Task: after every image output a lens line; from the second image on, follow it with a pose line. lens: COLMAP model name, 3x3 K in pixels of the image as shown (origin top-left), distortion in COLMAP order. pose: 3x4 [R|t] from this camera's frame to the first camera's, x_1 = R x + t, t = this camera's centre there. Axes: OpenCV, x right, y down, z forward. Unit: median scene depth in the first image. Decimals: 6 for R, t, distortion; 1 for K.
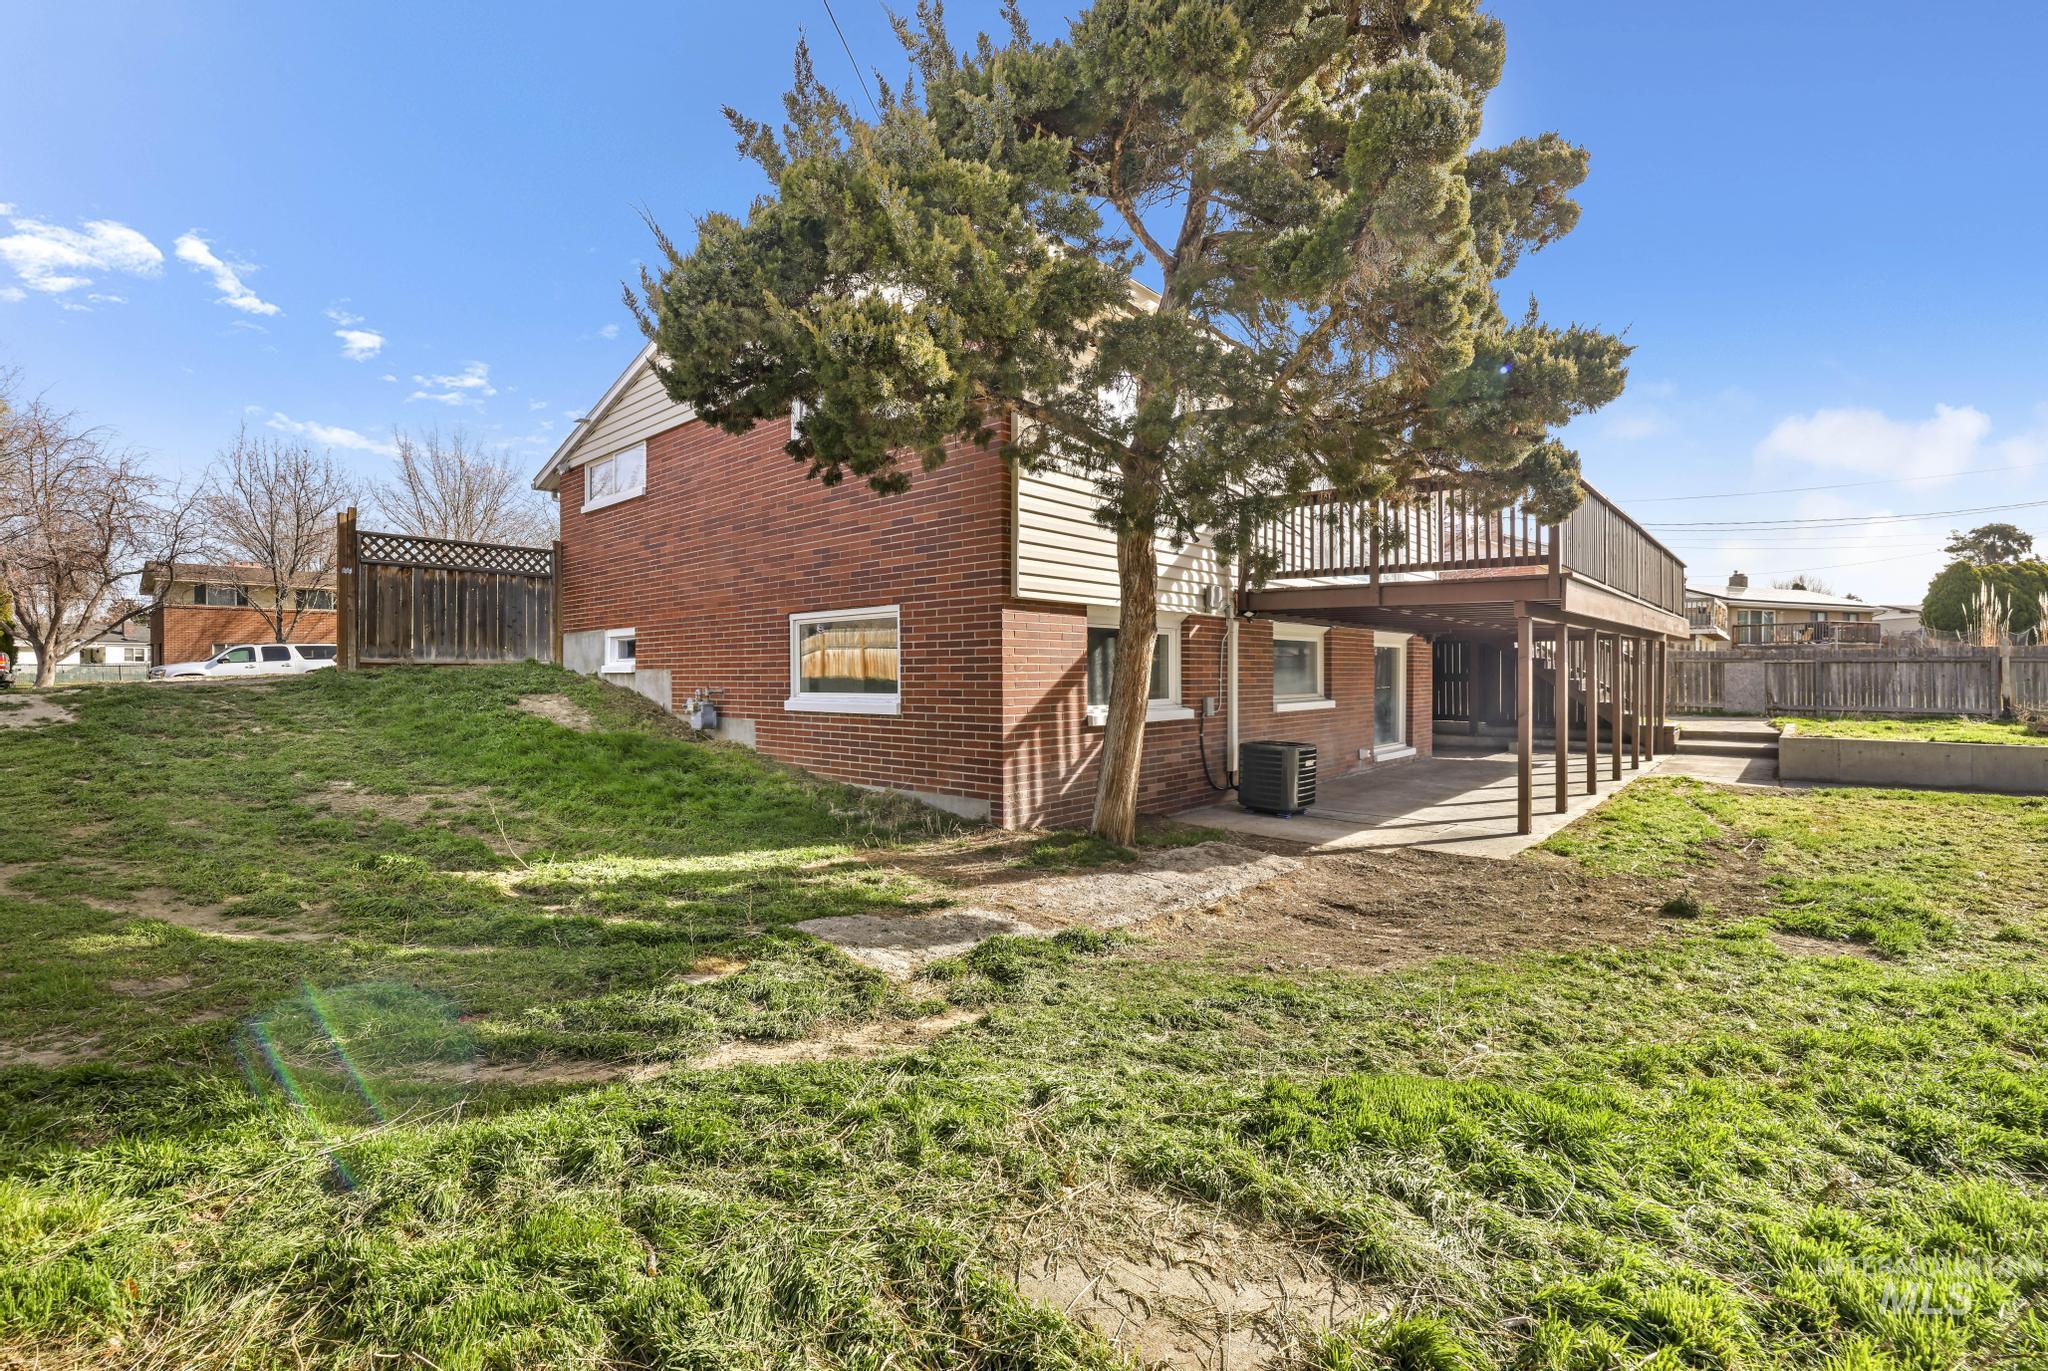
lens RADIAL K [[890.5, 0, 1024.6], [0, 890.5, 688.3], [0, 0, 1]] dist [0.000017, 0.000362]
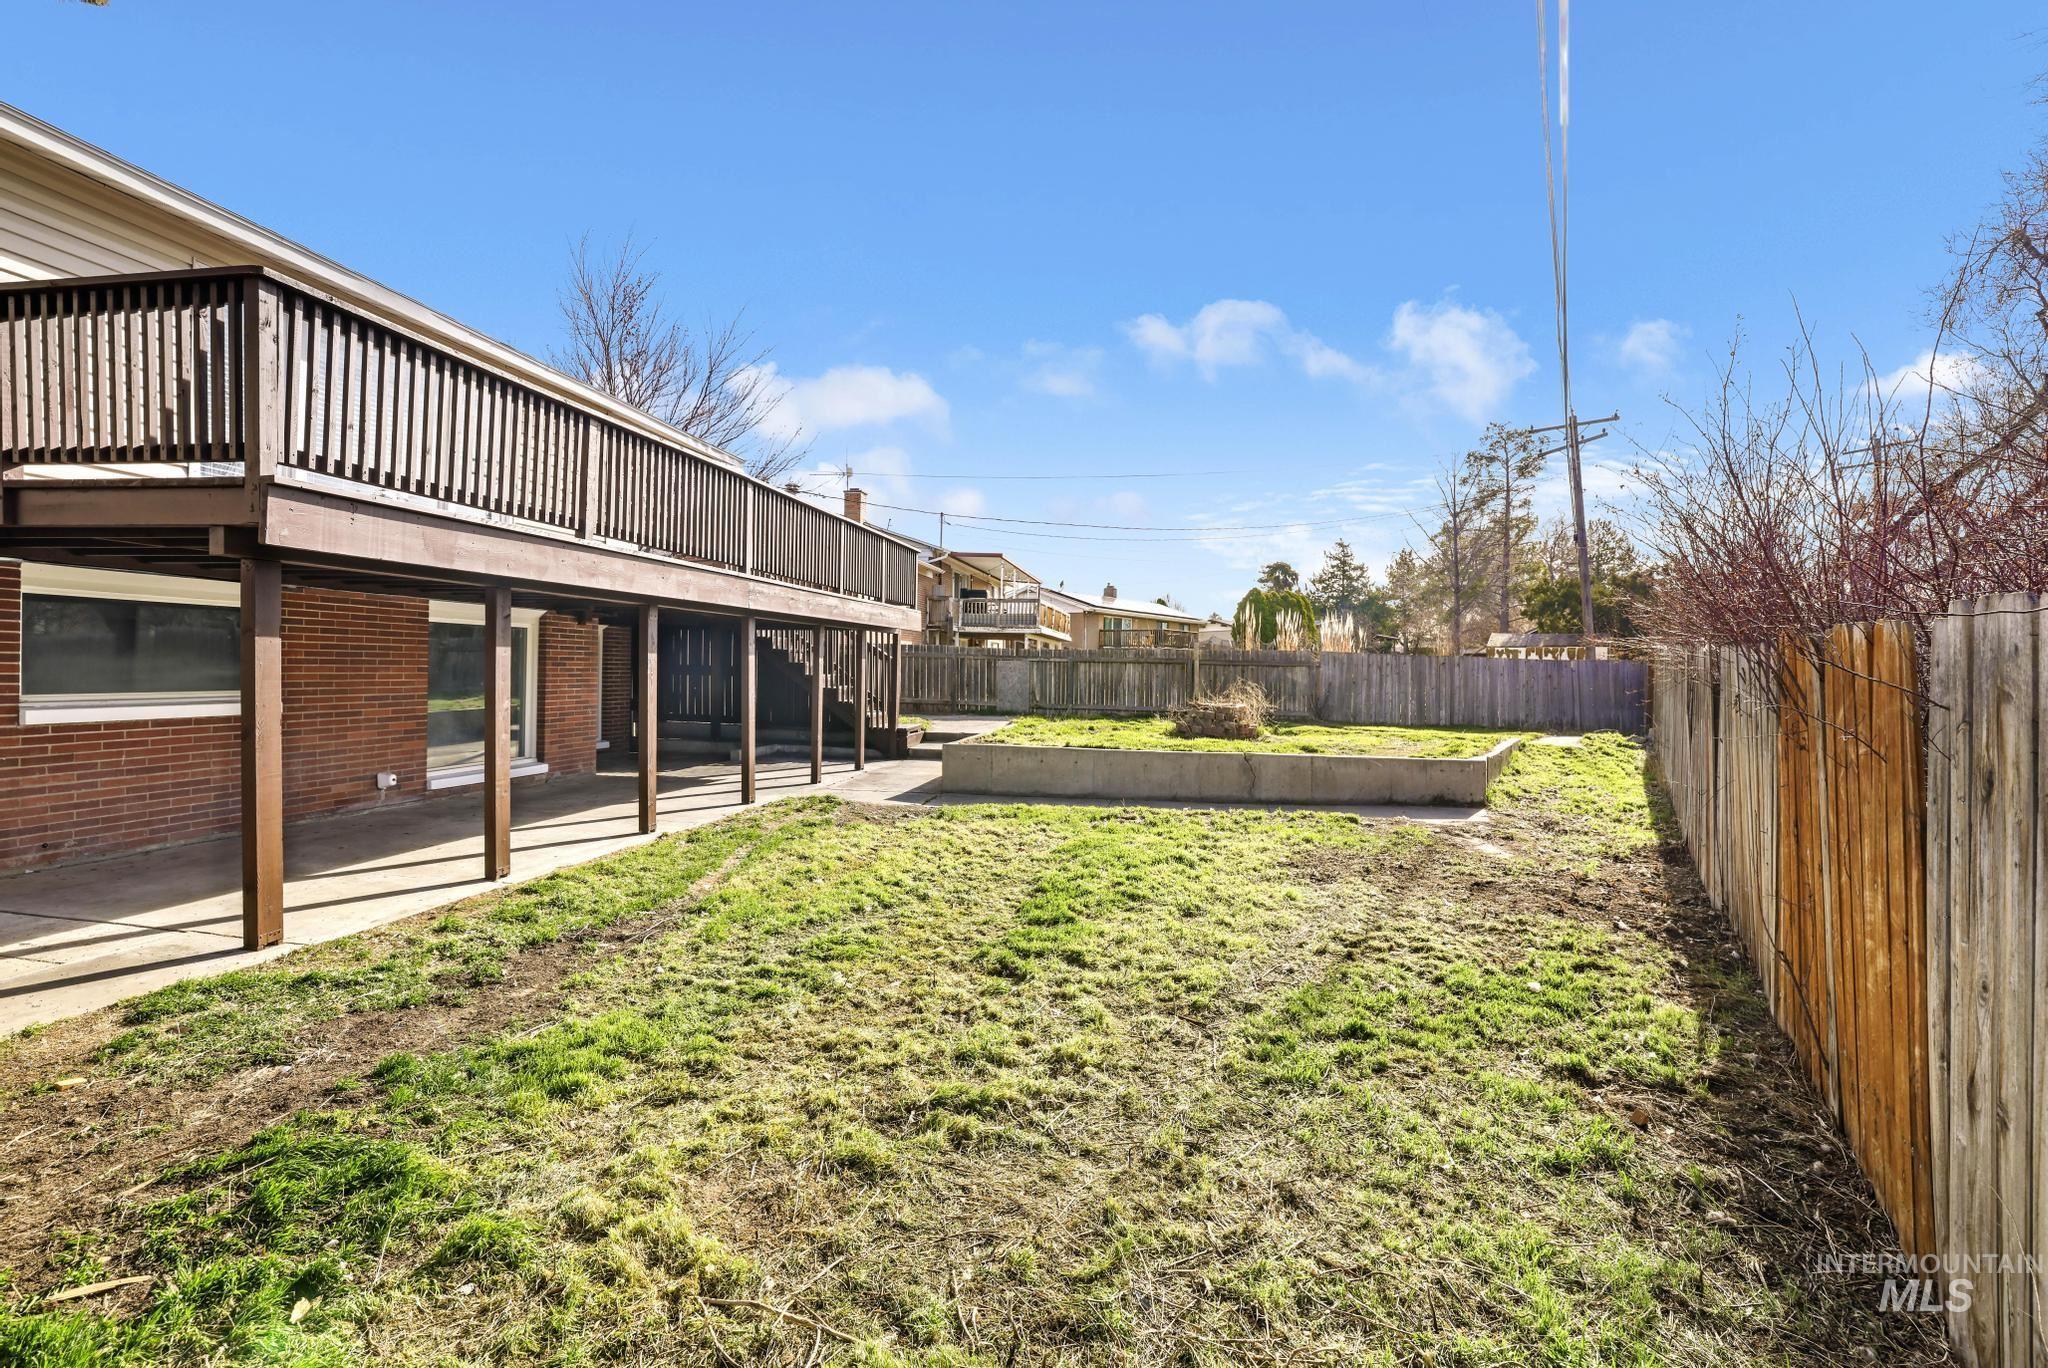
lens RADIAL K [[890.5, 0, 1026.4], [0, 890.5, 666.5], [0, 0, 1]] dist [0.000017, 0.000362]
pose [[0.867160, 0.019100, 0.497664, 0.367494], [-0.011117, 0.999758, -0.018998, -0.003737], [-0.497906, 0.010942, 0.867162, 0.147591]]
